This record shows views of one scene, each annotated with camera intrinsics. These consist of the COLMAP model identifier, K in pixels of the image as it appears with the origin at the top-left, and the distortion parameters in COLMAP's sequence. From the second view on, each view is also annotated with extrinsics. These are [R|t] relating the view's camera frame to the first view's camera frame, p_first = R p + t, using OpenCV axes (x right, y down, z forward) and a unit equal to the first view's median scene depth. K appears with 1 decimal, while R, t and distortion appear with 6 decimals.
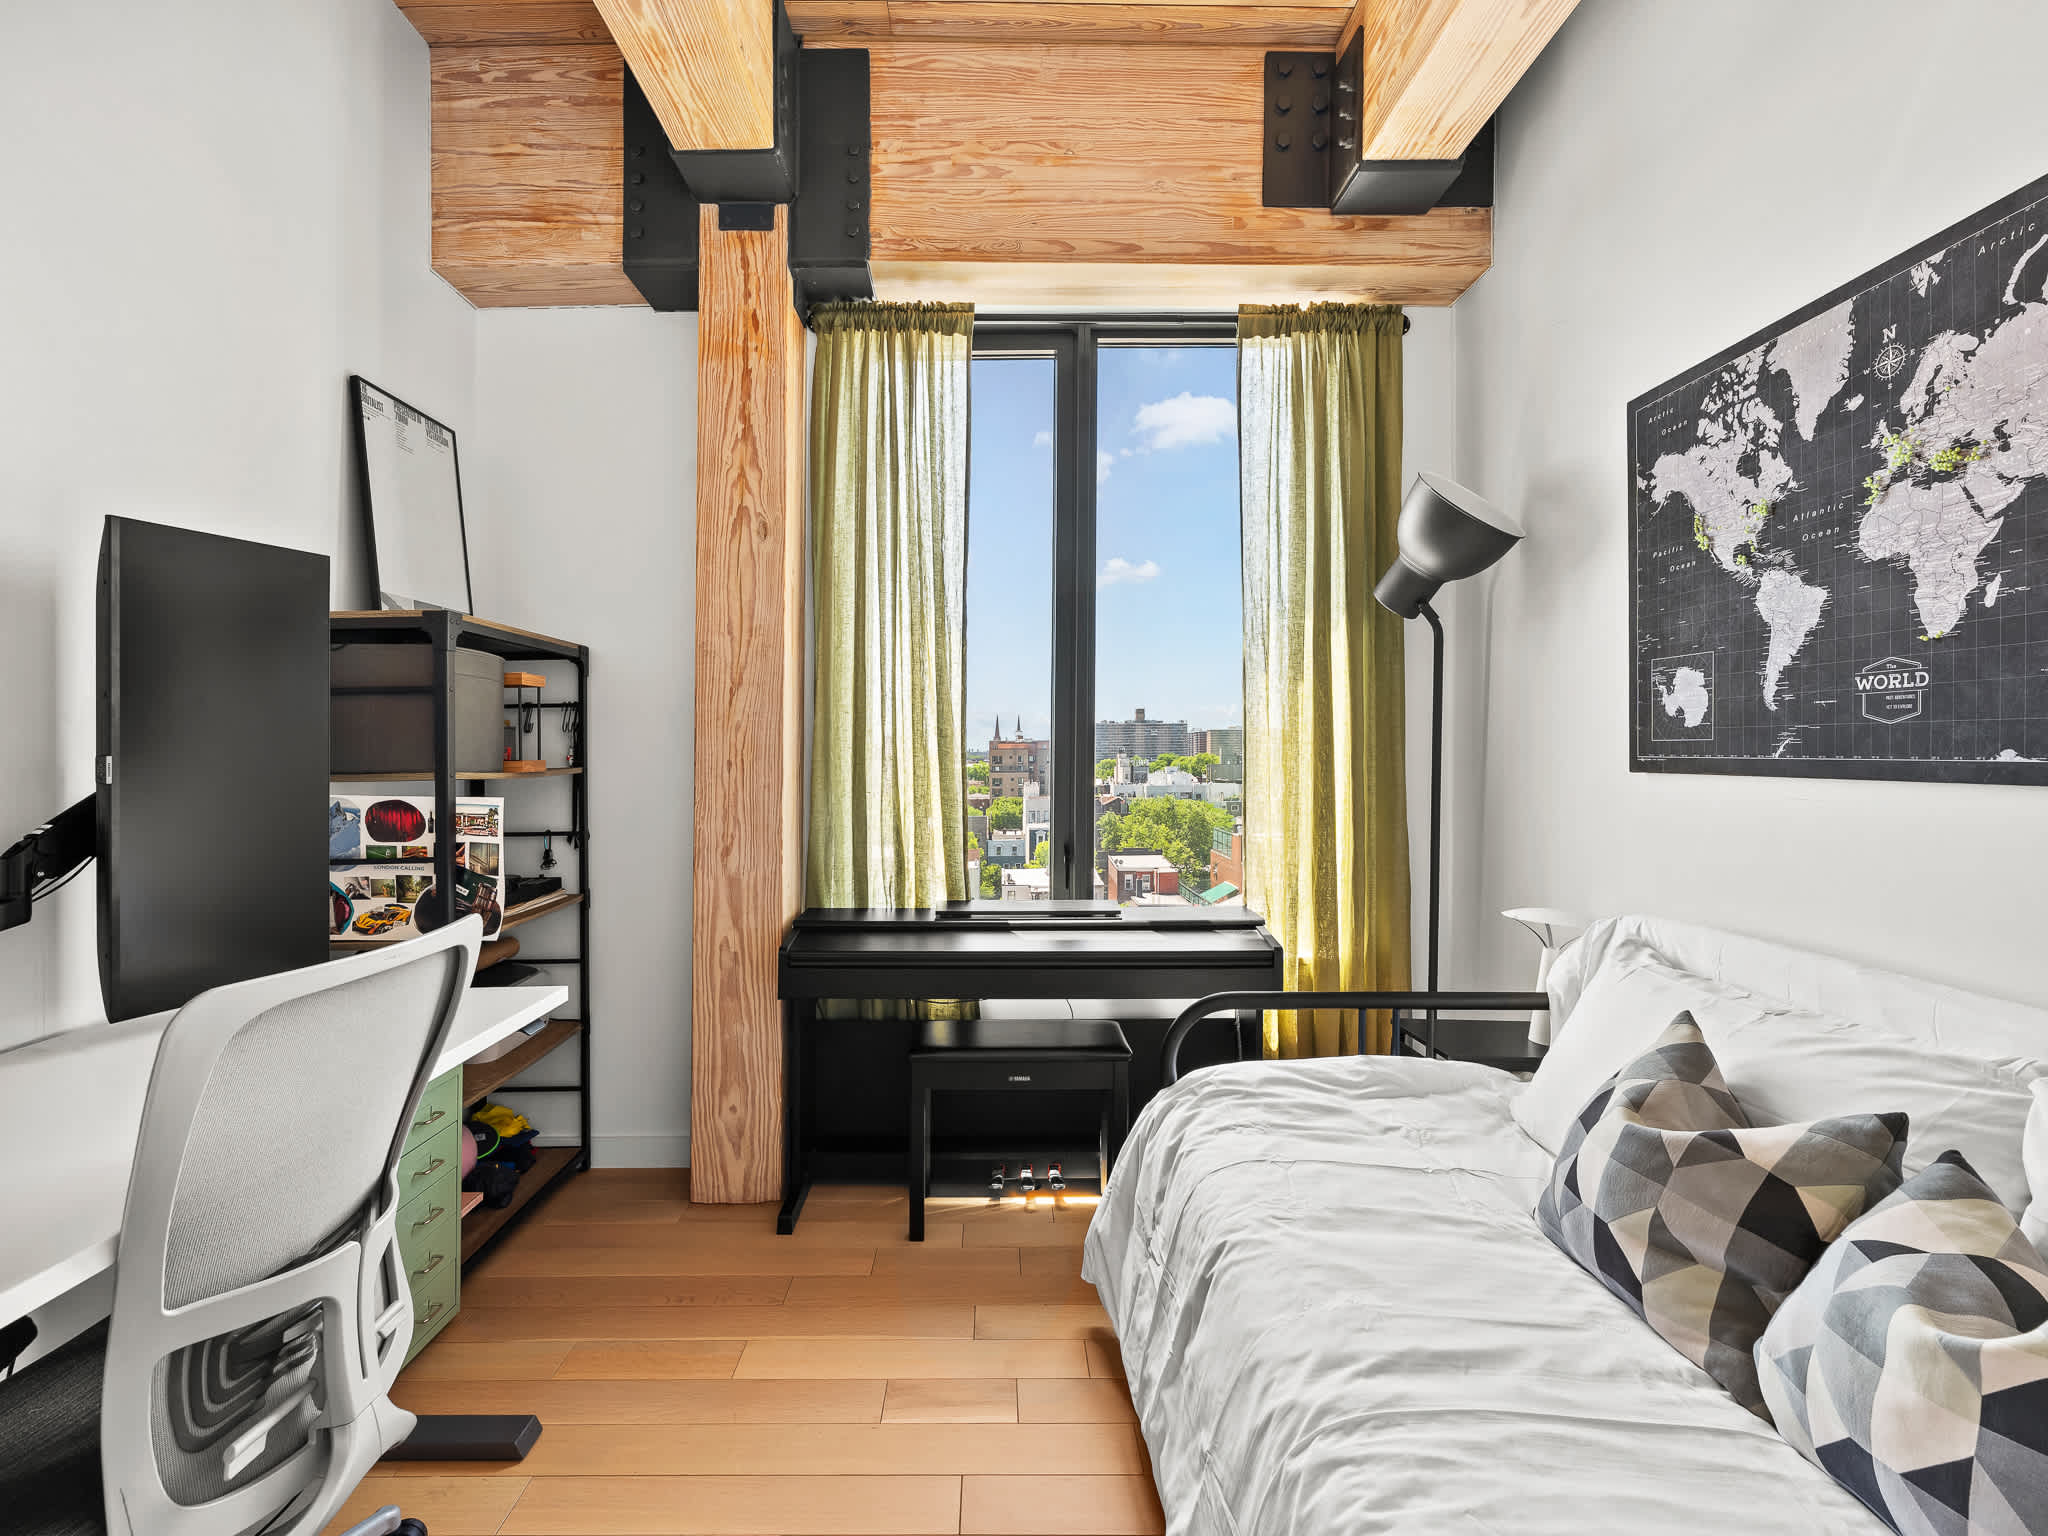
lens RADIAL K [[941.3, 0, 955.9], [0, 941.3, 751.0], [0, 0, 1]] dist [-0.012703, 0.002263]
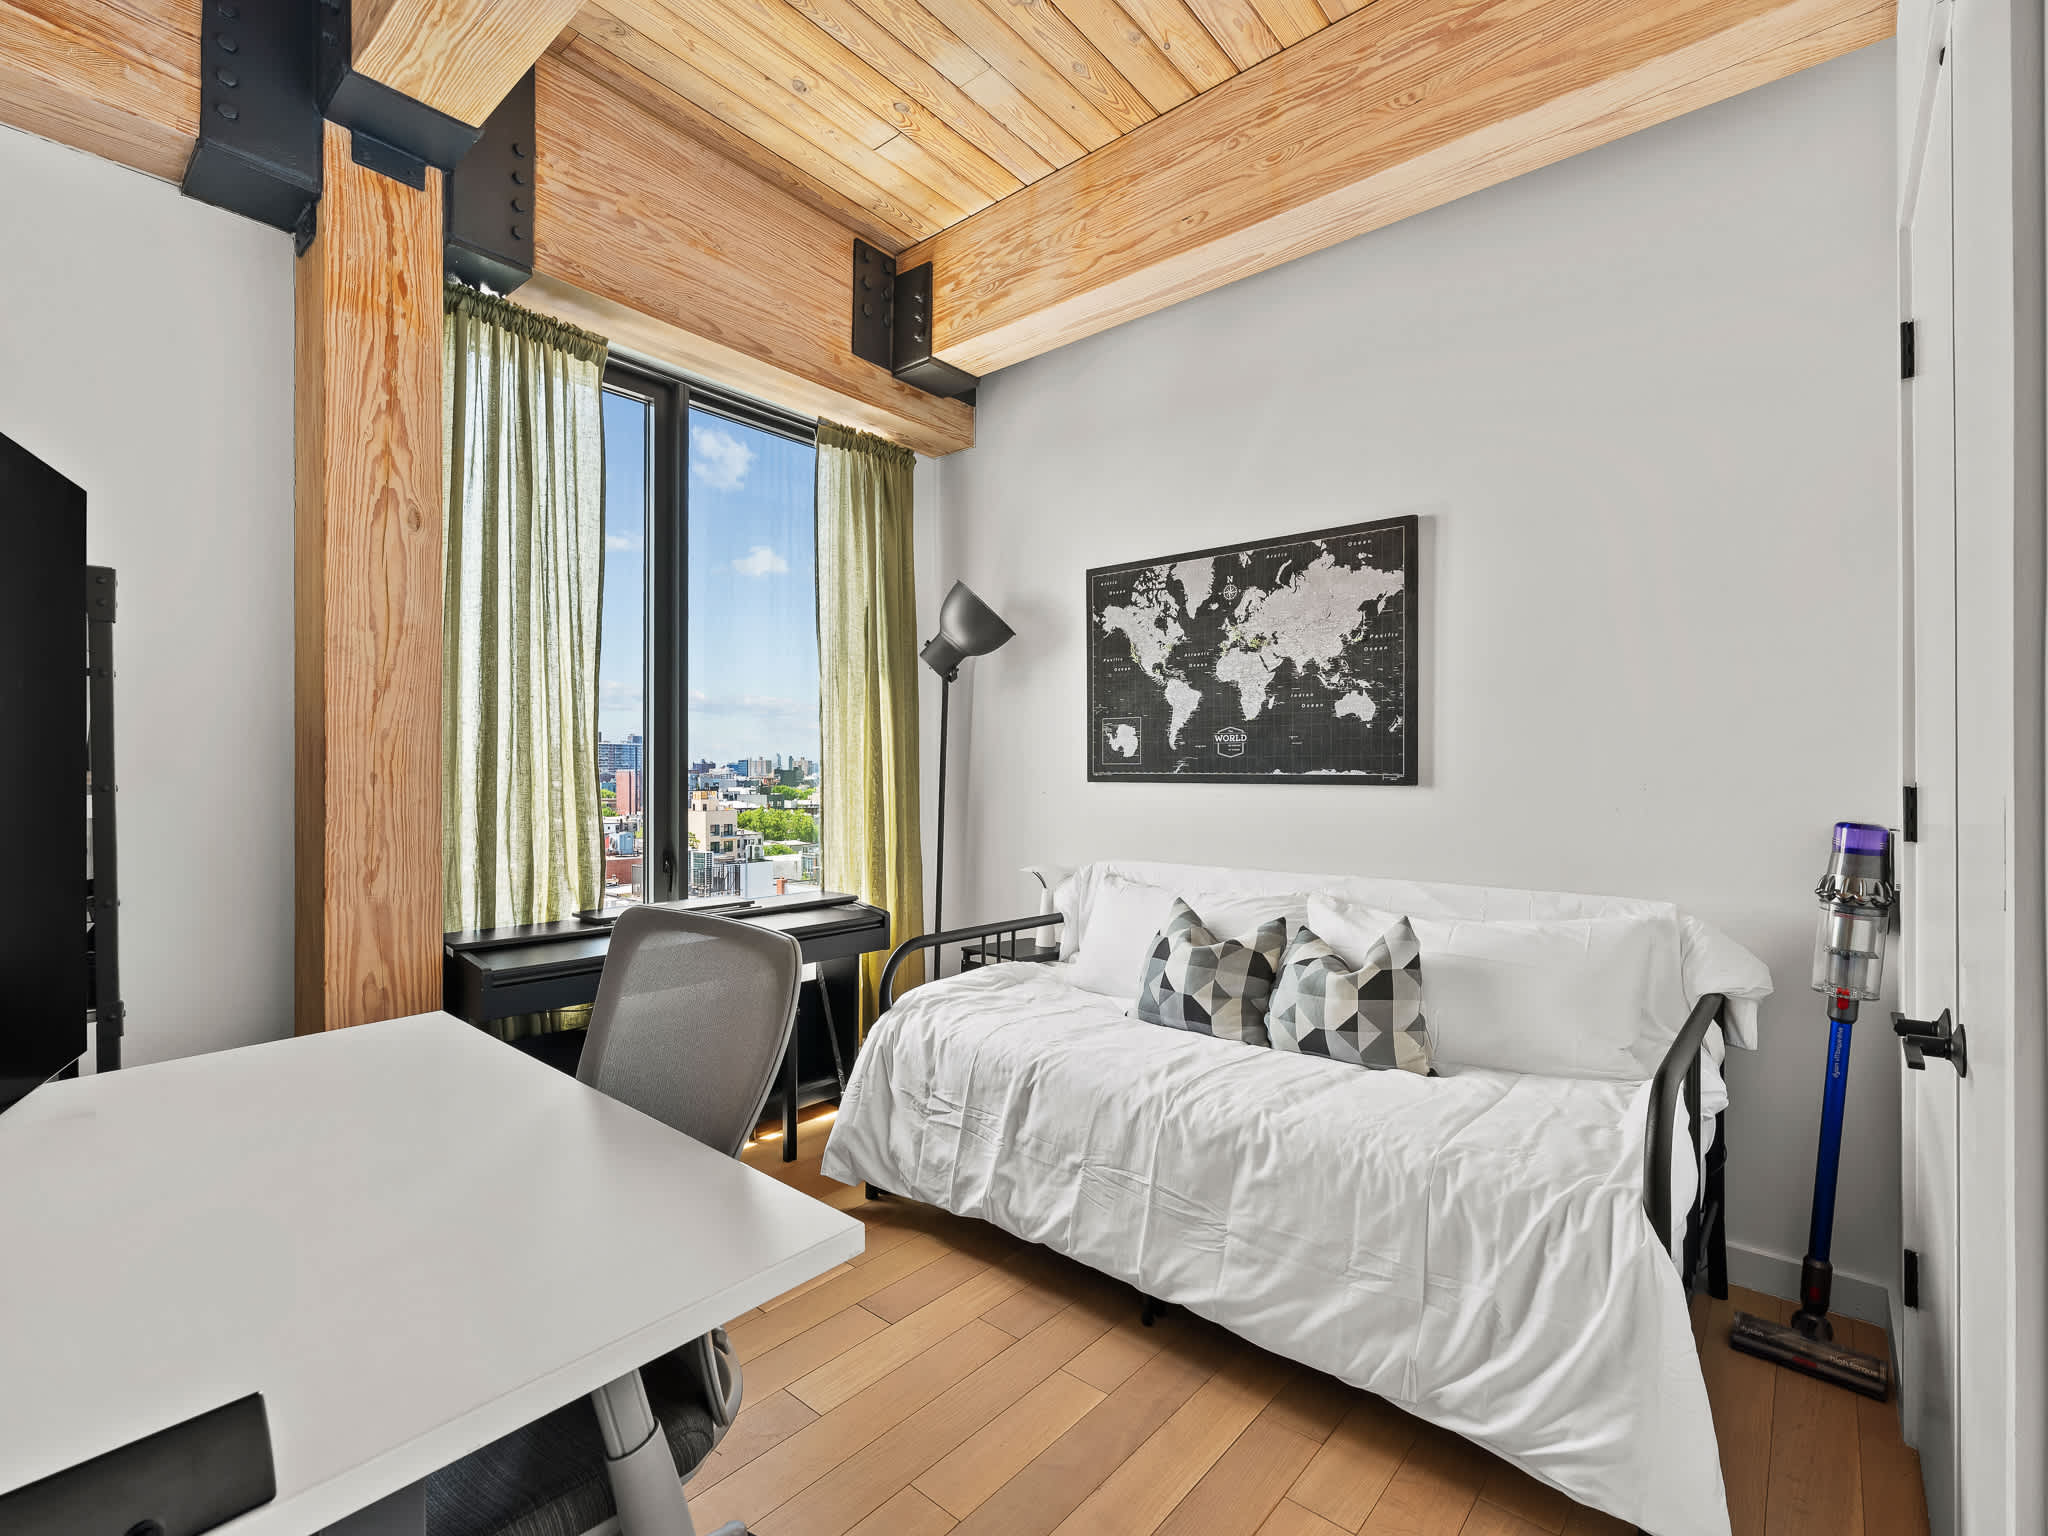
lens RADIAL K [[941.3, 0, 1007.7], [0, 941.3, 769.4], [0, 0, 1]] dist [-0.012703, 0.002263]
pose [[0.651994, 0.009244, 0.758168, -0.543173], [-0.006832, 0.999957, -0.006317, 0.008832], [-0.758193, -0.001061, 0.652029, -0.025026]]
